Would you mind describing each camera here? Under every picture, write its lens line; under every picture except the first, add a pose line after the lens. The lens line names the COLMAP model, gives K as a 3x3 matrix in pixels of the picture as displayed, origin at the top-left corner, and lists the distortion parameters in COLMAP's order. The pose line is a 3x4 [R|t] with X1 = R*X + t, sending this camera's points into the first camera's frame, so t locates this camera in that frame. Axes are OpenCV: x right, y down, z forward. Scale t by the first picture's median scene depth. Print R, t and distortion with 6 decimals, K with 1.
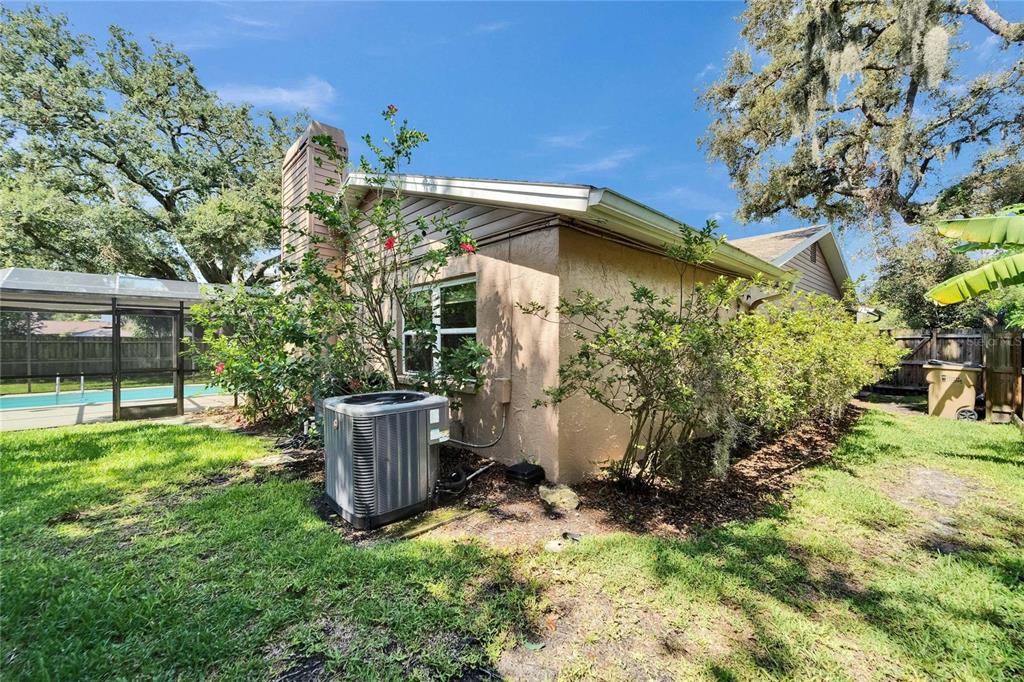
lens RADIAL K [[432.7, 0, 512.2], [0, 432.7, 337.1], [0, 0, 1]] dist [-0.000265, -0.000169]
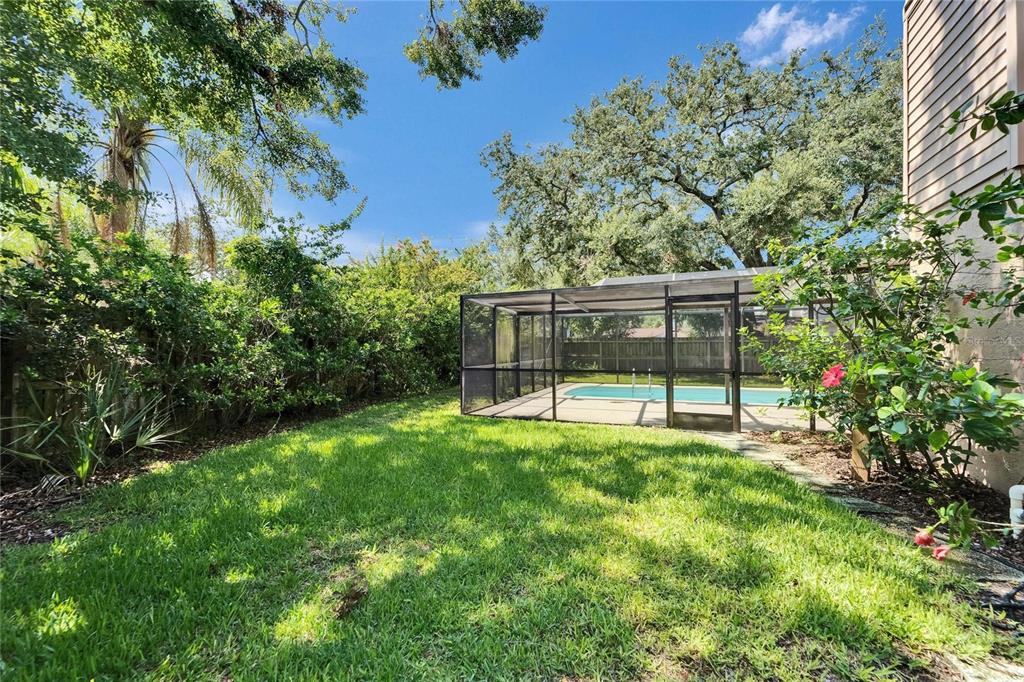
lens RADIAL K [[437.6, 0, 509.5], [0, 437.6, 343.0], [0, 0, 1]] dist [0.000274, -0.000196]
pose [[0.444788, -0.003452, -0.895629, -0.148296], [0.010004, 0.999949, 0.001114, 0.011535], [0.895580, -0.009455, 0.444800, 0.176227]]
